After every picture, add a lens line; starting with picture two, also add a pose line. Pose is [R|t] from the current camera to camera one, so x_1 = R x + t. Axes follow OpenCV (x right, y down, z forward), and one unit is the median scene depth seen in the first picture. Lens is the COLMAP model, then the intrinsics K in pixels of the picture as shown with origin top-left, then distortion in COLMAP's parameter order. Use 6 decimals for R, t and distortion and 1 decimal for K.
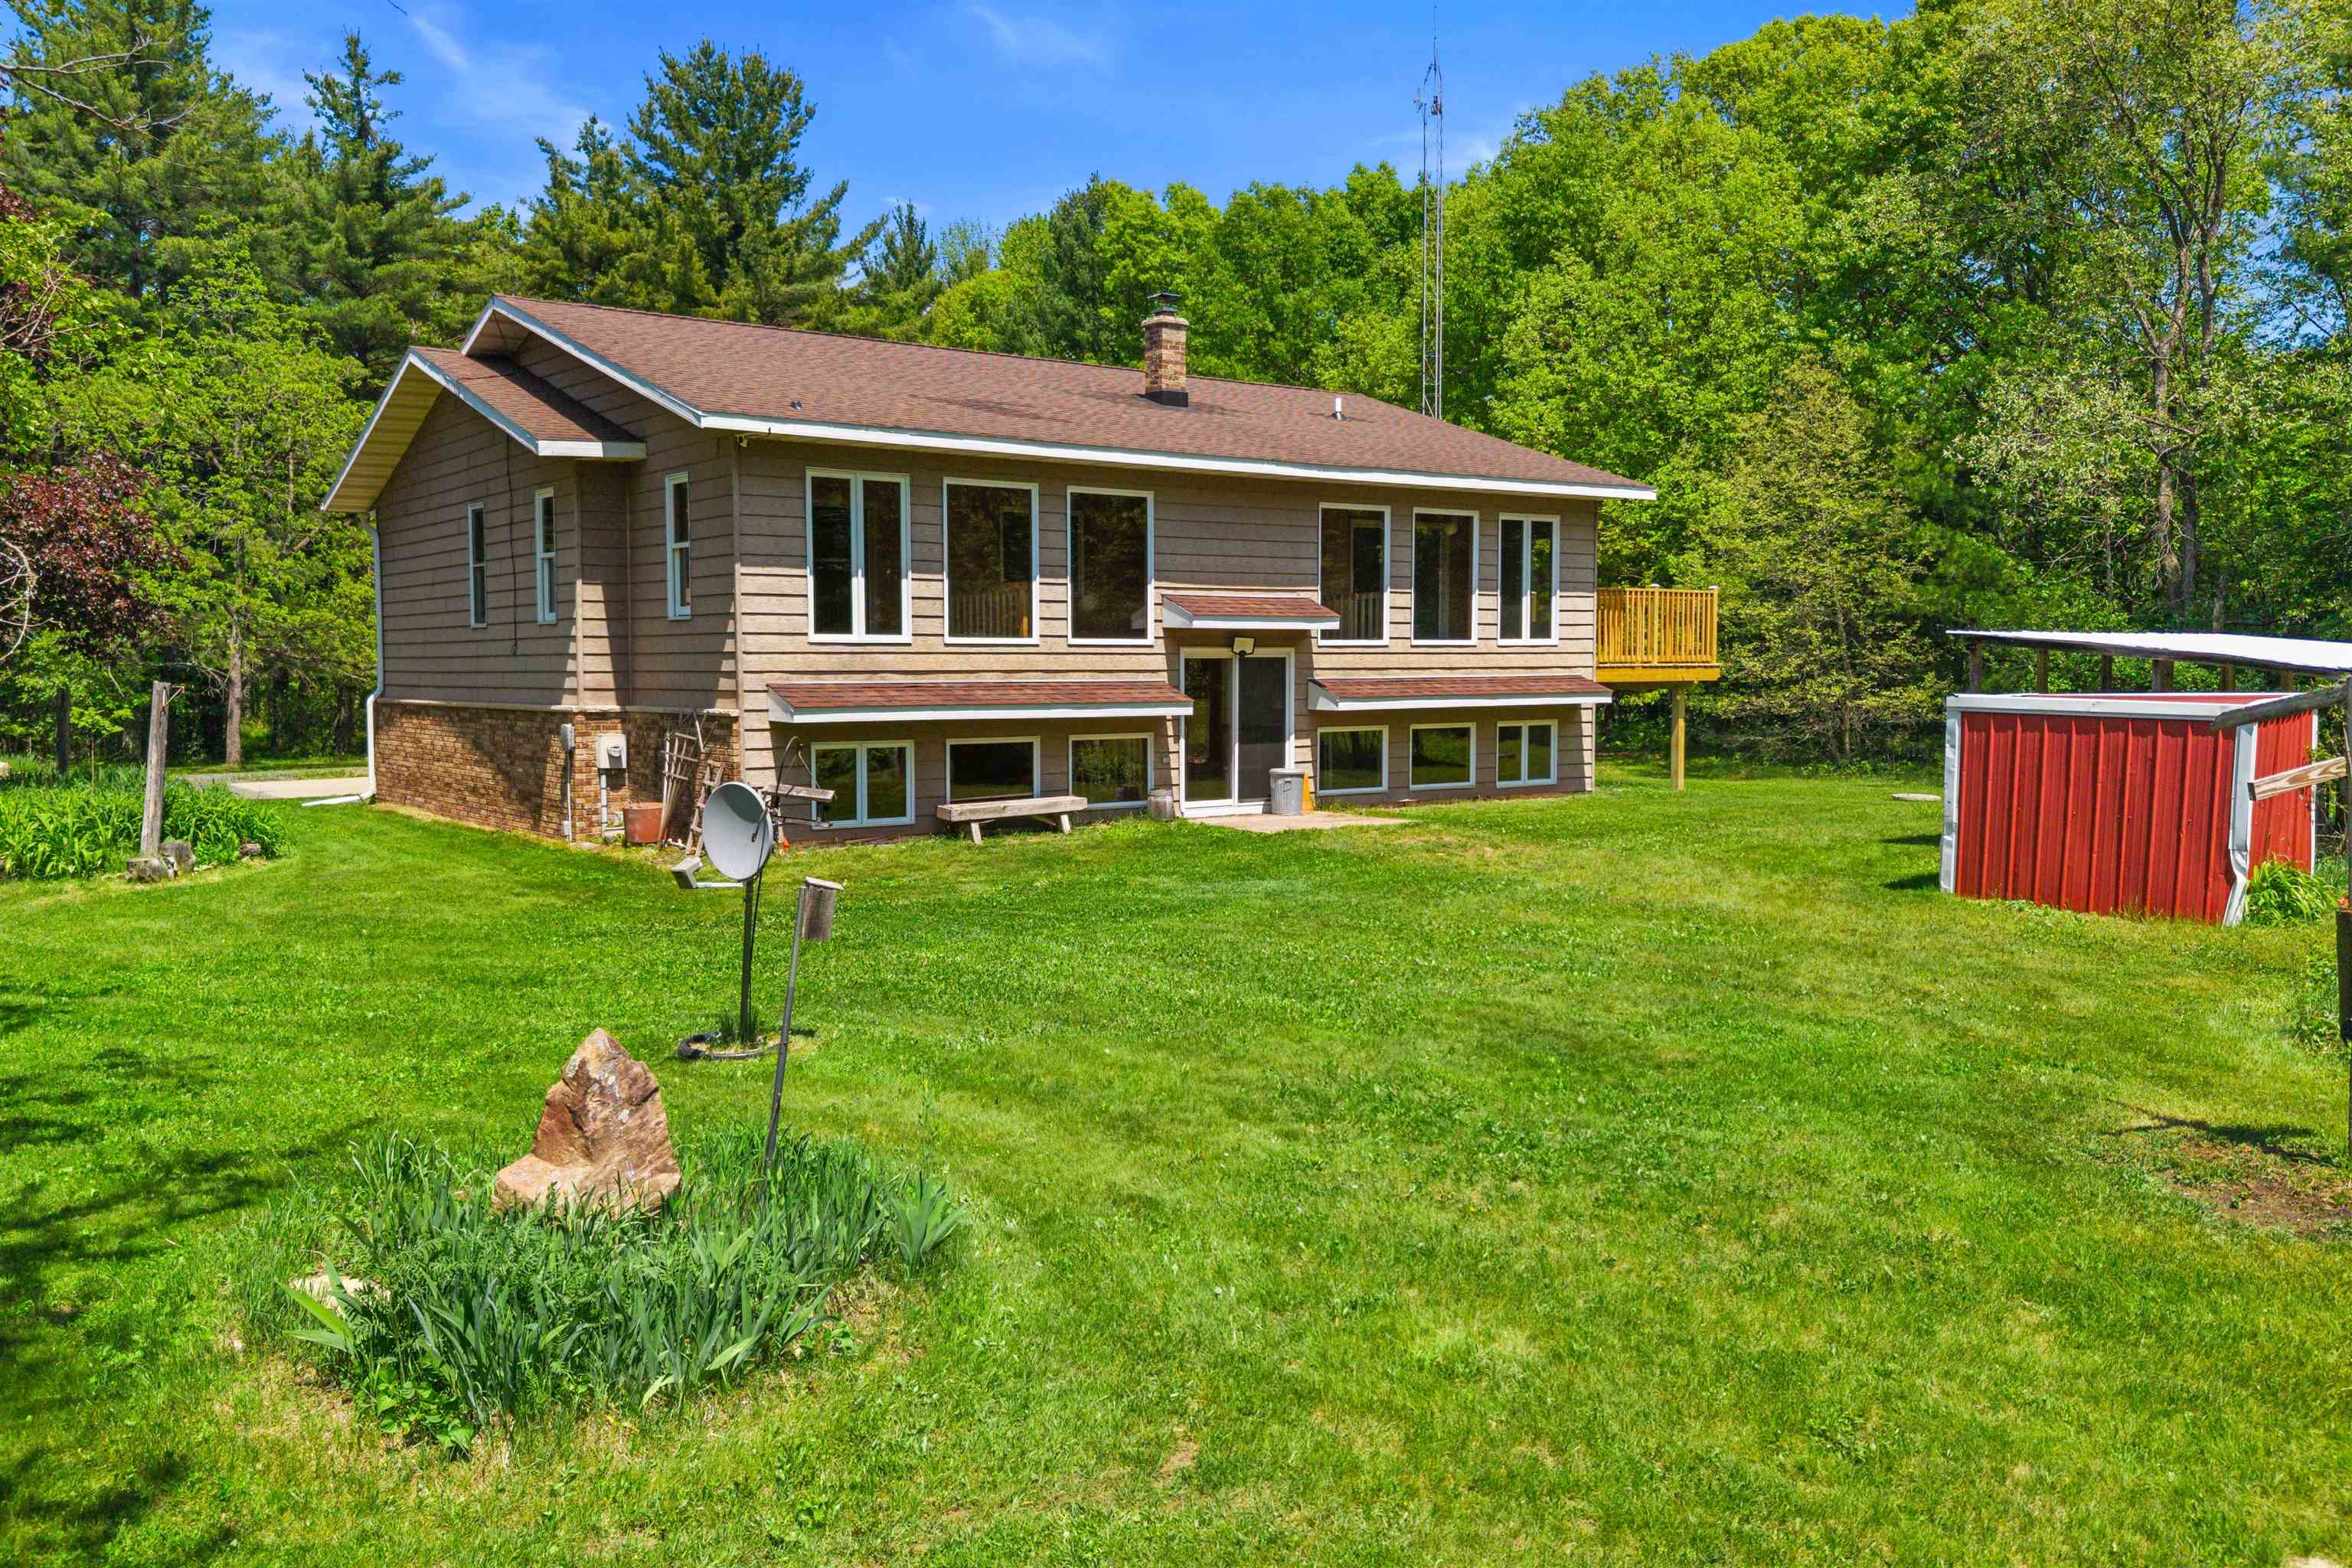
lens RADIAL K [[1687.5, 0, 1139.5], [0, 1687.5, 786.2], [0, 0, 1]] dist [0.004014, -0.000793]
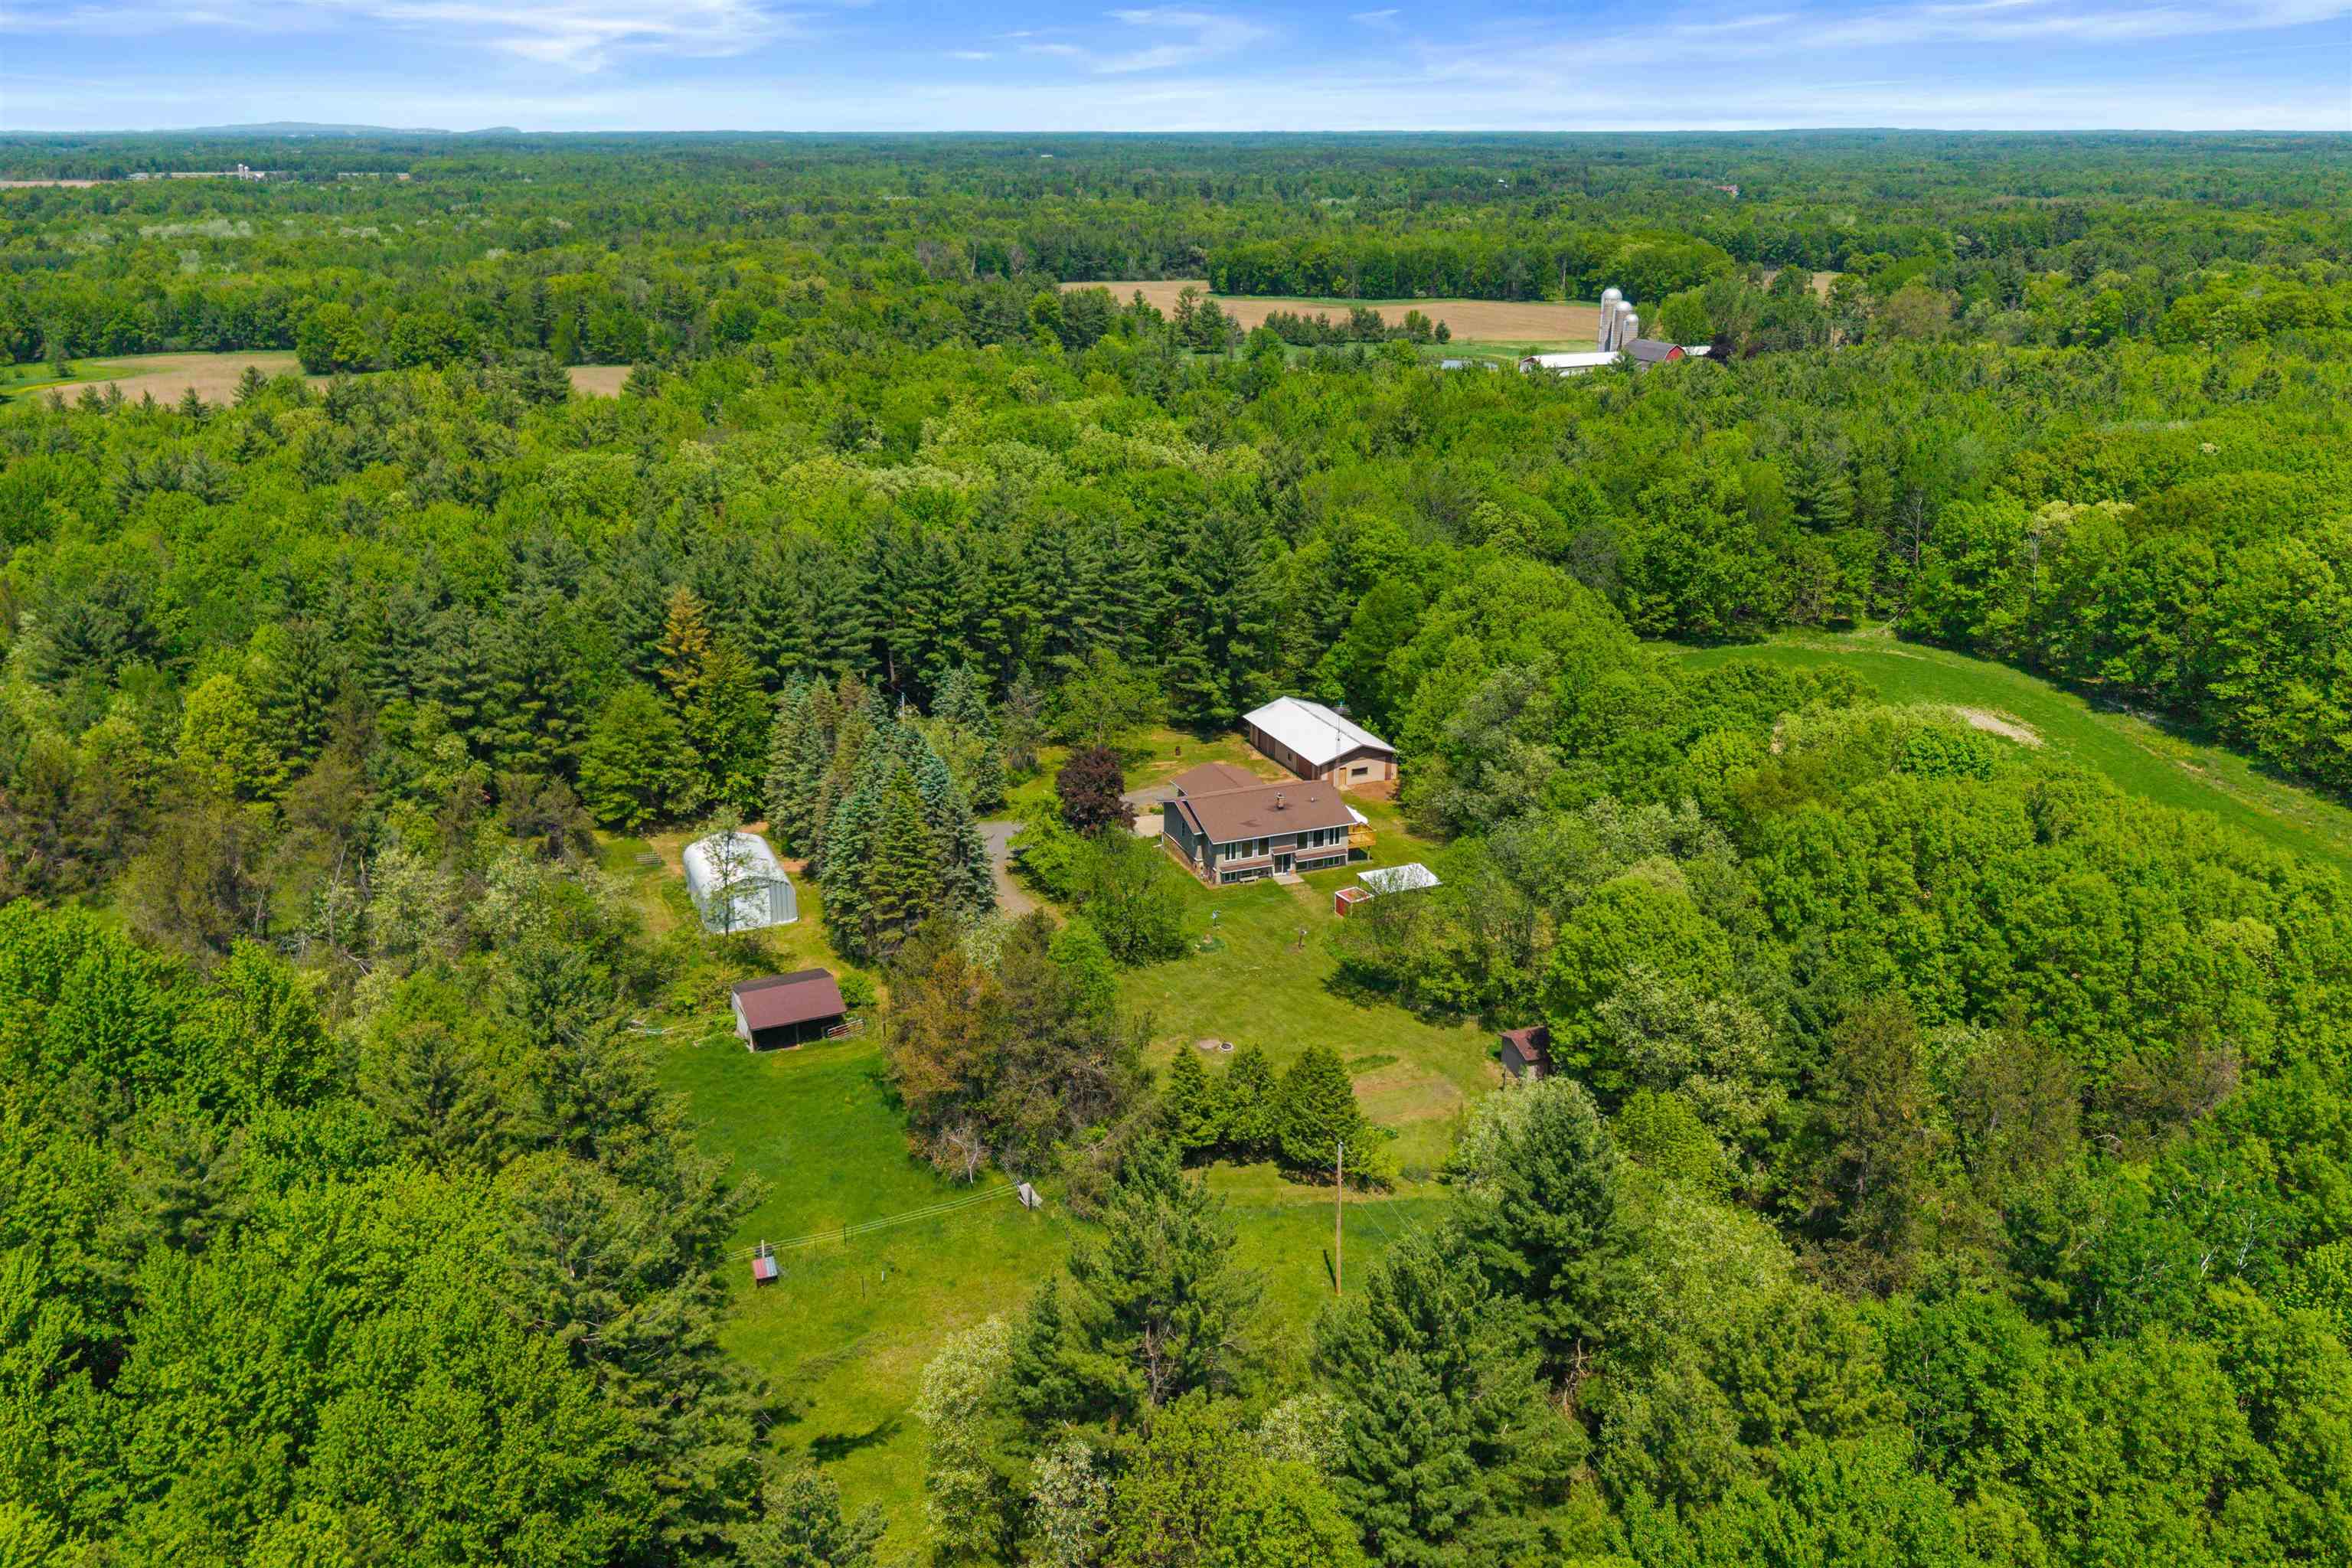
lens RADIAL K [[1668.3, 0, 1176.0], [0, 1668.3, 784.0], [0, 0, 1]] dist [0.031797, -0.000404]
pose [[0.964003, 0.095729, -0.248059, 1.442971], [-0.016503, 0.952682, 0.303520, -2.683158], [0.265377, -0.288500, 0.919969, -5.975976]]
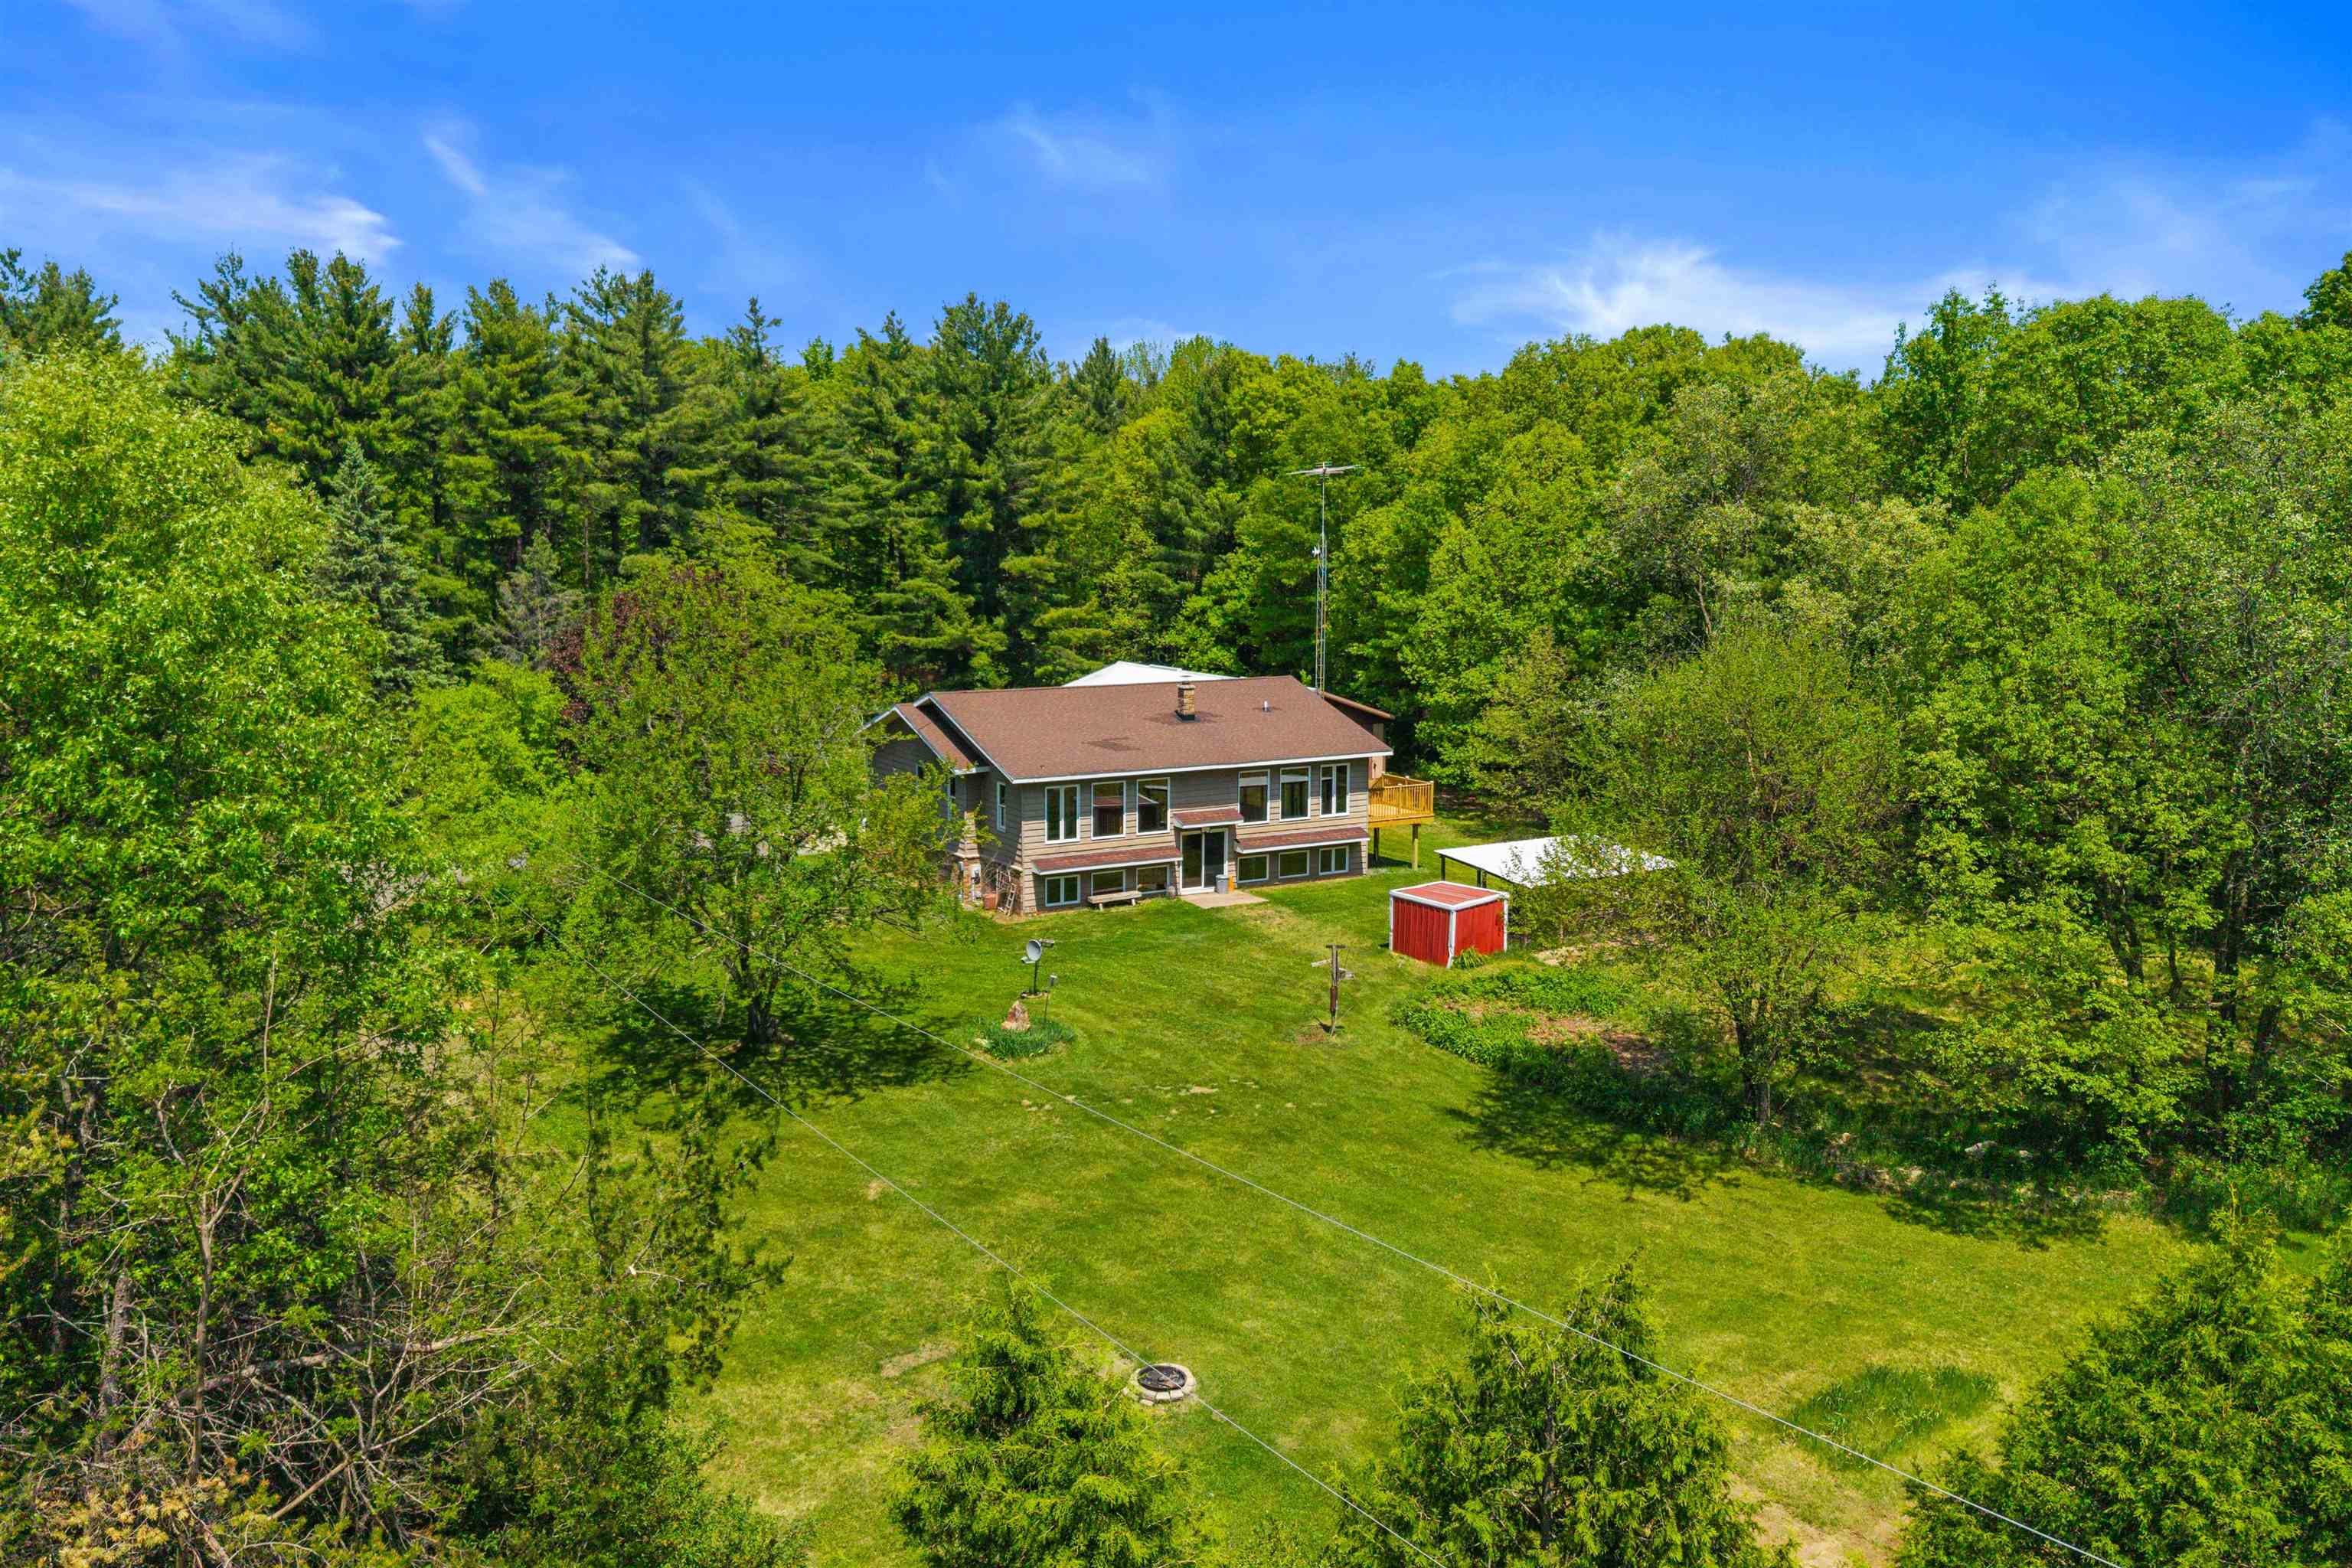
lens RADIAL K [[1668.3, 0, 1176.0], [0, 1668.3, 784.0], [0, 0, 1]] dist [0.031797, -0.000404]
pose [[0.994847, 0.023975, -0.098514, 0.282162], [-0.015099, 0.995838, 0.089882, -0.405949], [0.100259, -0.087931, 0.991068, -1.659469]]
